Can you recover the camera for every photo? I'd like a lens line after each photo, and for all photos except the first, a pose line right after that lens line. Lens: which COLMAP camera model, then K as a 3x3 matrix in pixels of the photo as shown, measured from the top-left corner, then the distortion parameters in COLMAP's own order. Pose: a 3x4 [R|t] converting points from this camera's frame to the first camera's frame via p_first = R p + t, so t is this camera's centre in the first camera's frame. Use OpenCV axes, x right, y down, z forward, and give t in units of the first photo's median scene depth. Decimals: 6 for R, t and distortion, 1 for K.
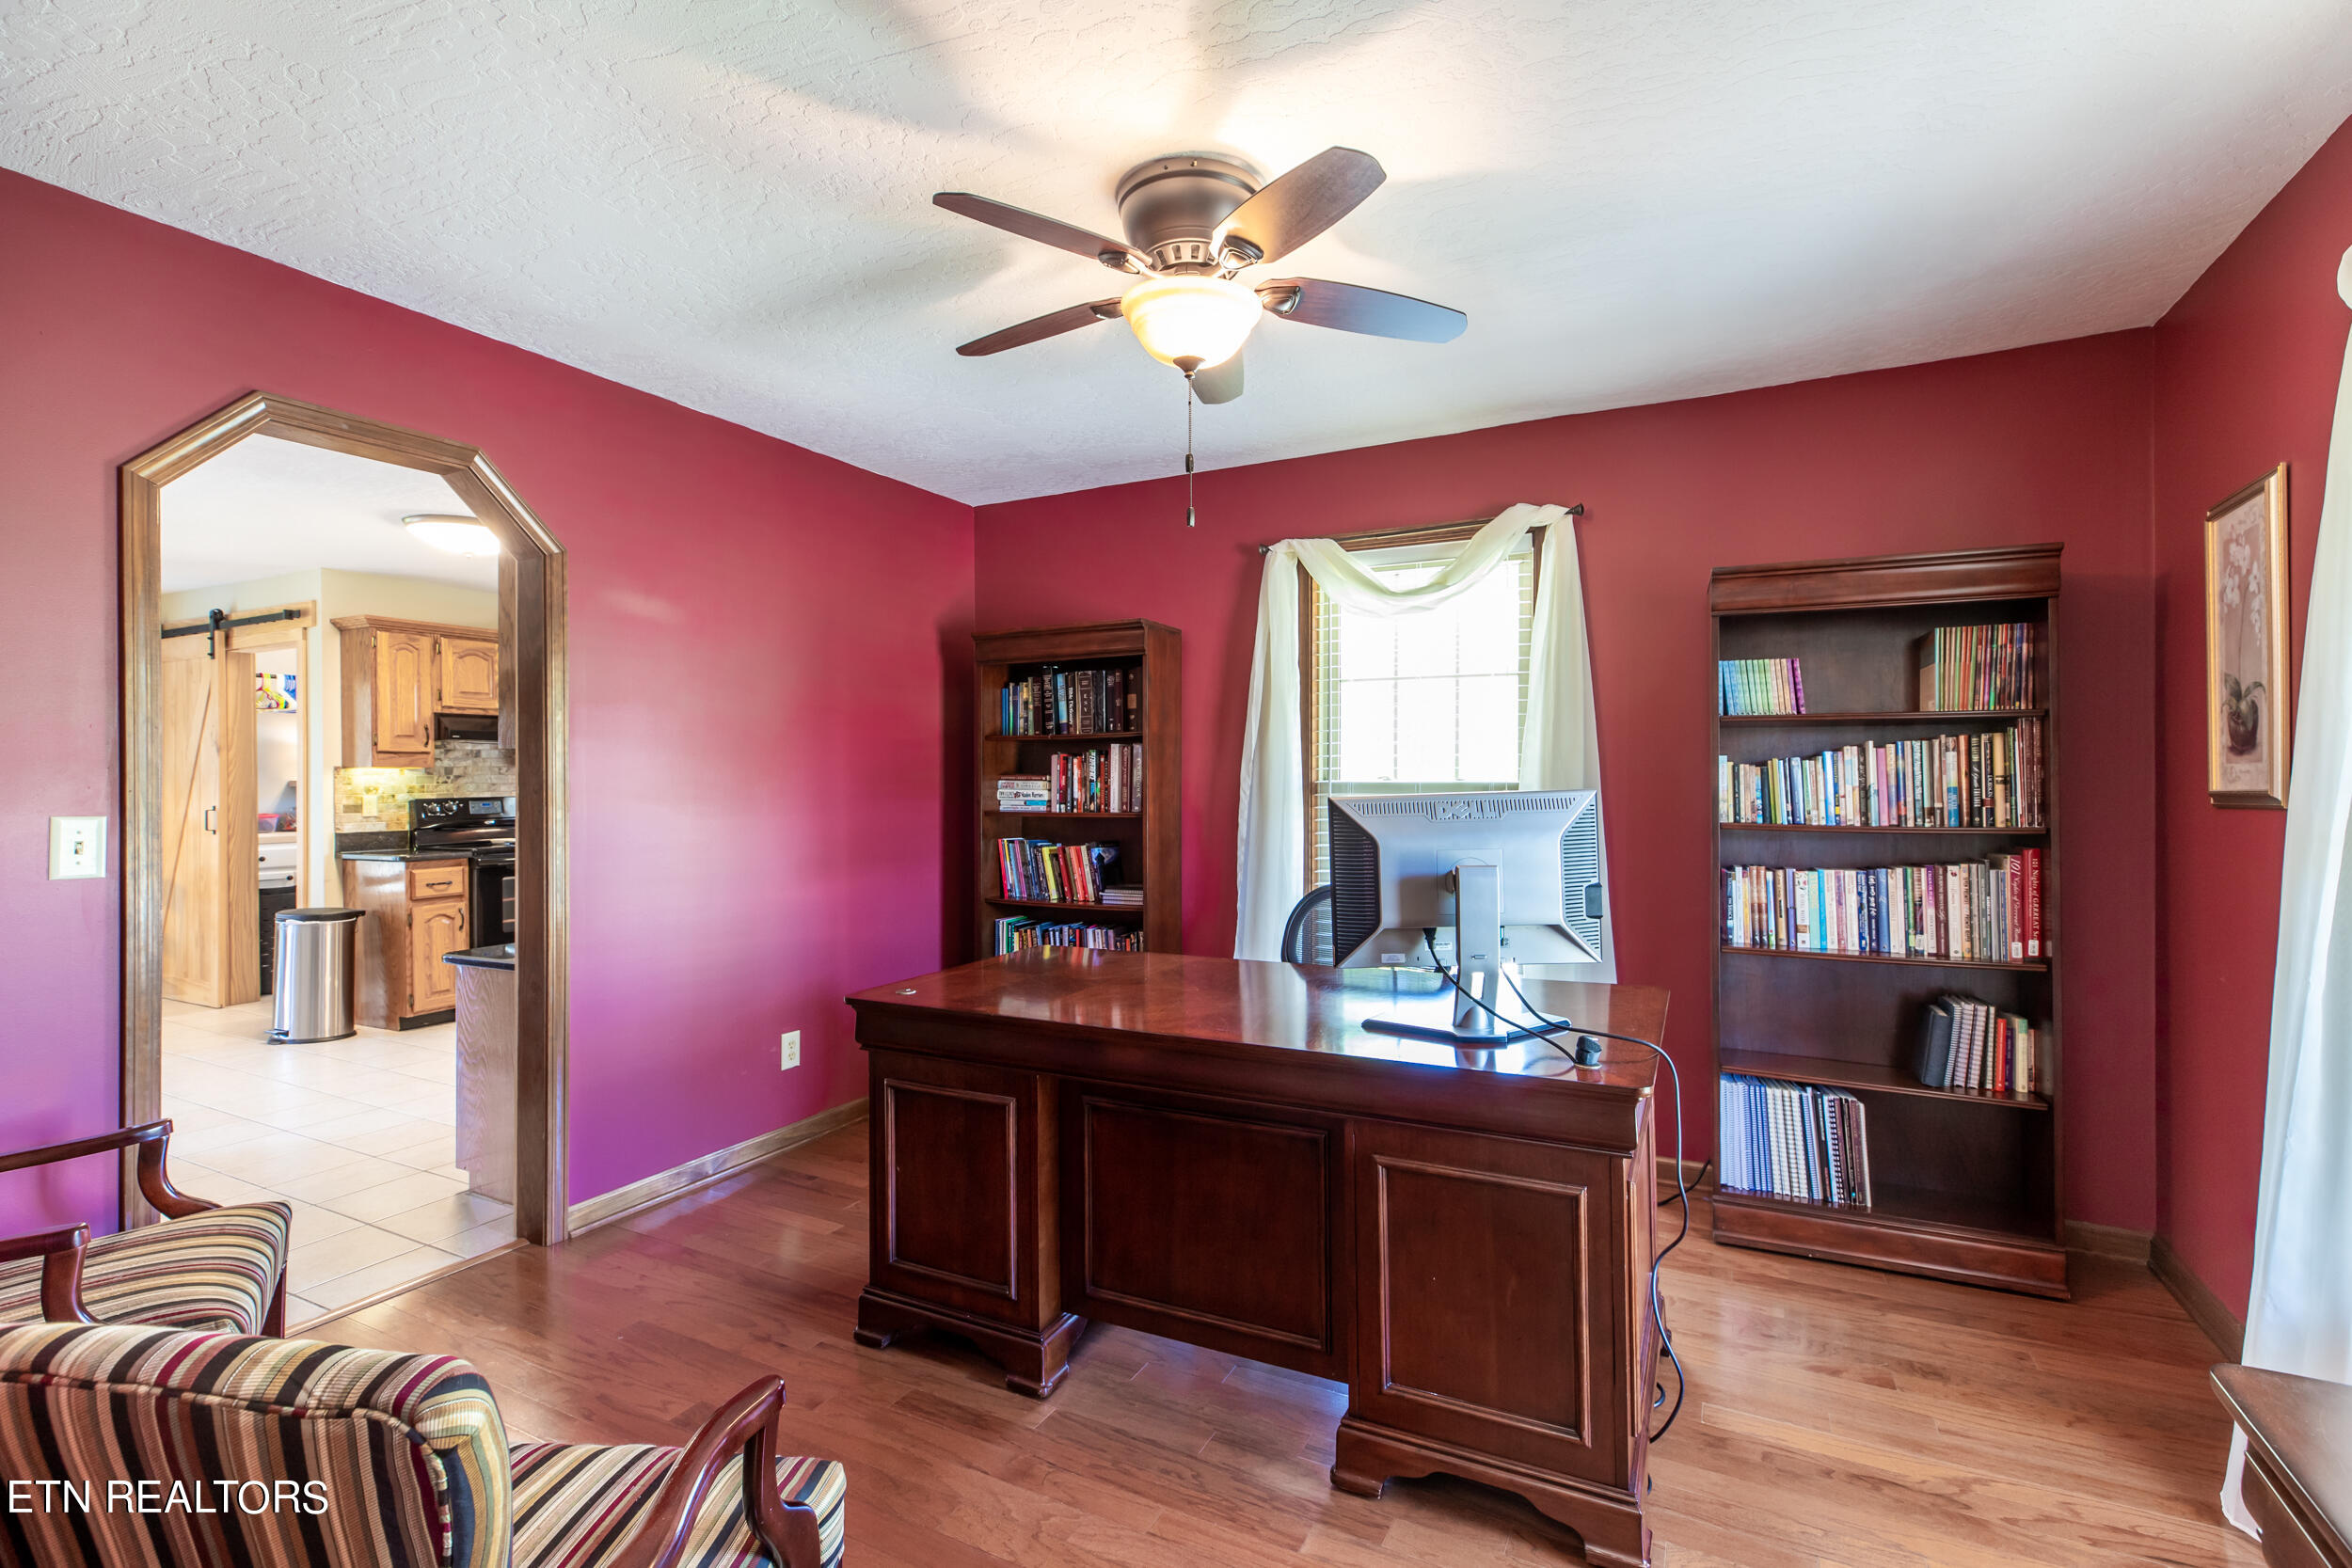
lens RADIAL K [[1043.4, 0, 1231.4], [0, 1043.4, 782.9], [0, 0, 1]] dist [-0.017059, 0.000106]
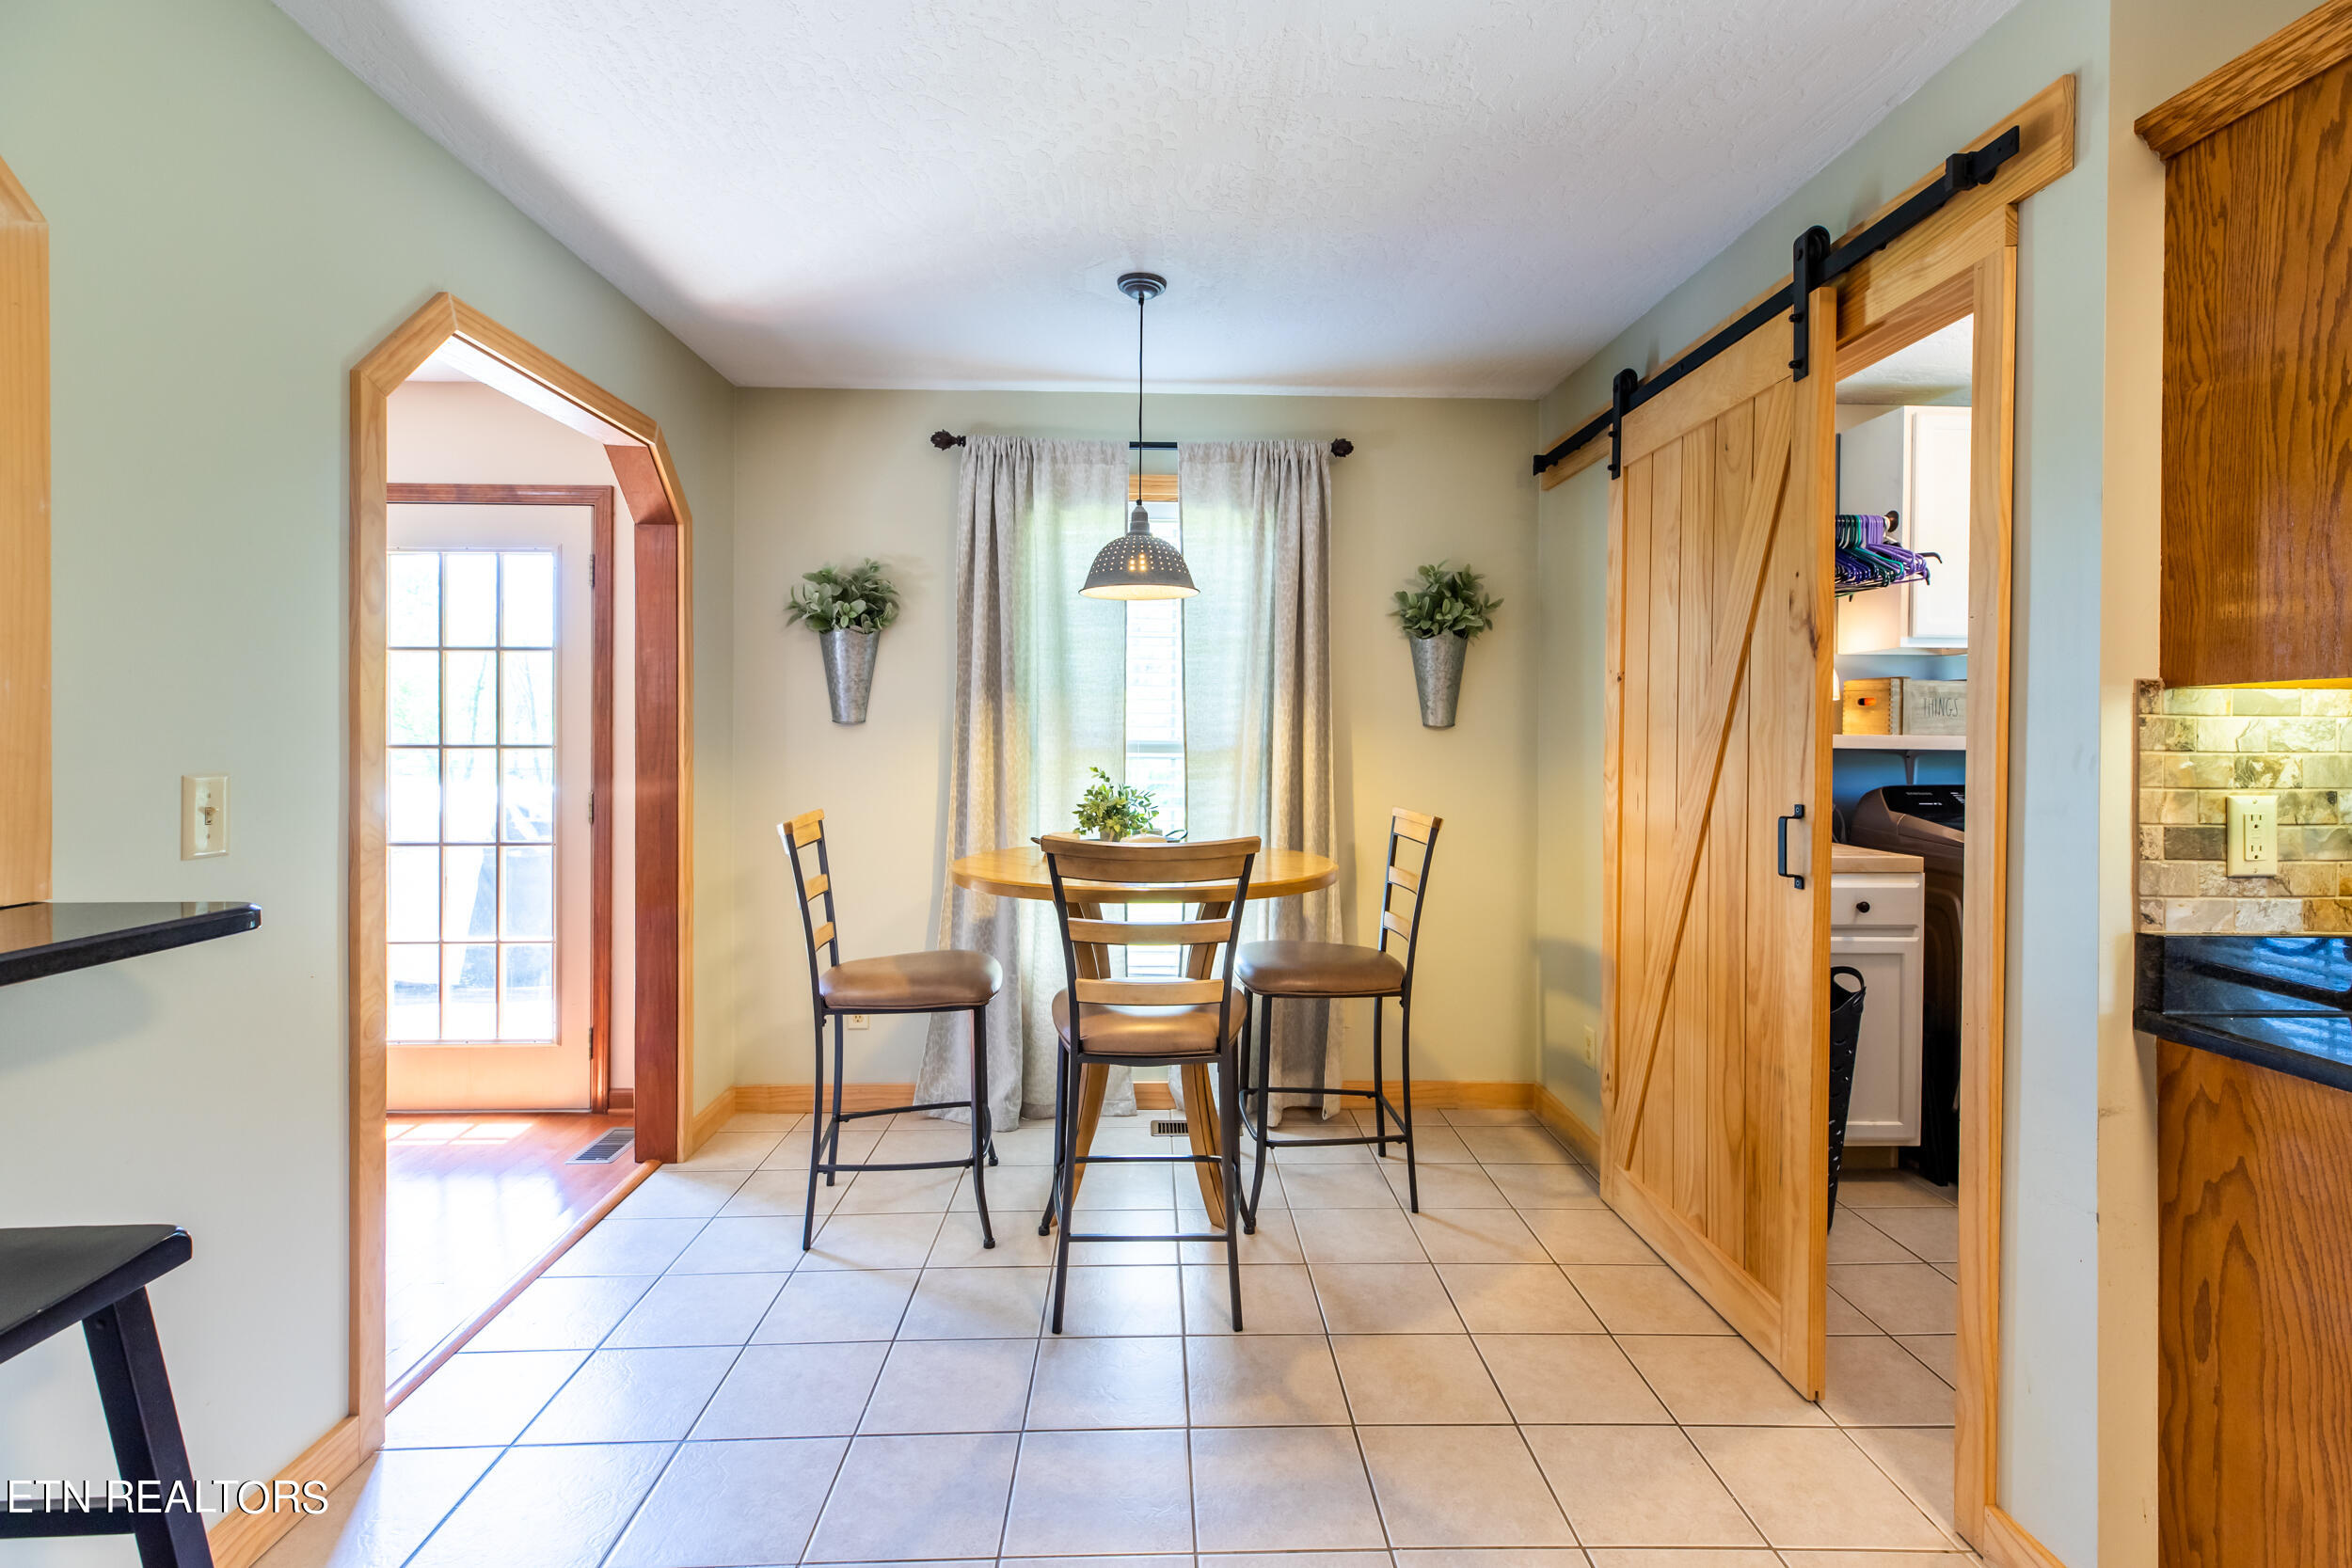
lens RADIAL K [[1078.9, 0, 1179.1], [0, 1078.9, 747.5], [0, 0, 1]] dist [0.000270, 0.000194]
pose [[0.459040, 0.018811, -0.888216, -0.723065], [-0.013520, 0.999808, 0.014187, 0.000460], [0.888313, 0.005497, 0.459206, 0.641590]]
